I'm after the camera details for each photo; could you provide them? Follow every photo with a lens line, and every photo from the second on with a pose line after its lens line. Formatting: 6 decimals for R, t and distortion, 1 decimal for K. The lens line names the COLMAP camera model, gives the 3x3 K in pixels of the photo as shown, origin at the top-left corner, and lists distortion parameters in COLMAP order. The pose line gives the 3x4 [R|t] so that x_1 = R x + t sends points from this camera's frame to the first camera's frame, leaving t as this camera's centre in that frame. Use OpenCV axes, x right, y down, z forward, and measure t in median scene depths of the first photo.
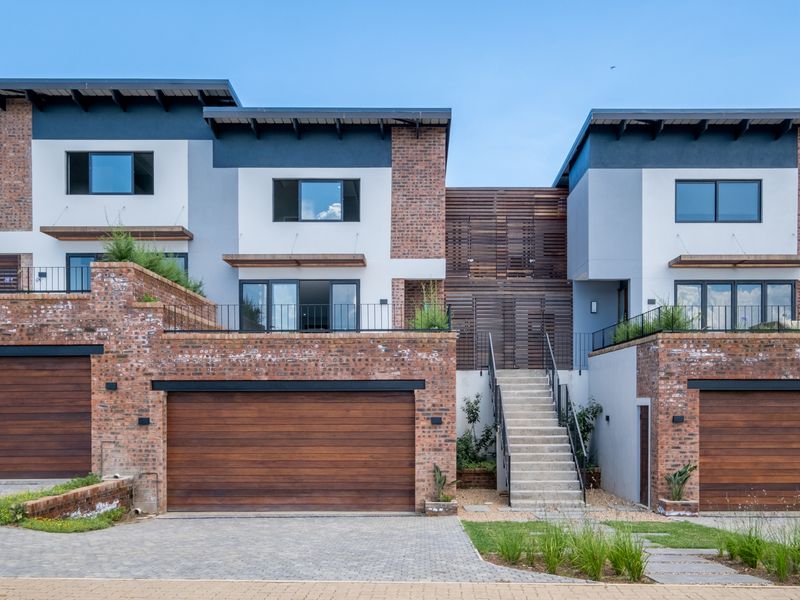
lens RADIAL K [[625.2, 0, 395.3], [0, 625.2, 302.3], [0, 0, 1]] dist [-0.059564, 0.001916]
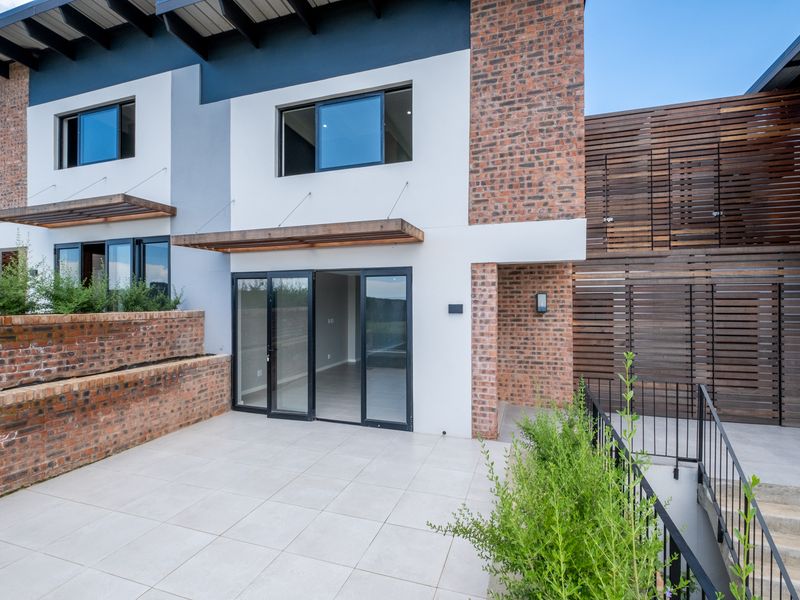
lens RADIAL K [[390.4, 0, 403.5], [0, 390.4, 297.8], [0, 0, 1]] dist [-0.017200, -0.000971]
pose [[0.938357, -0.002088, -0.345661, 0.052759], [0.005923, 0.999932, 0.010039, -0.013387], [0.345616, -0.011467, 0.938306, 0.679800]]
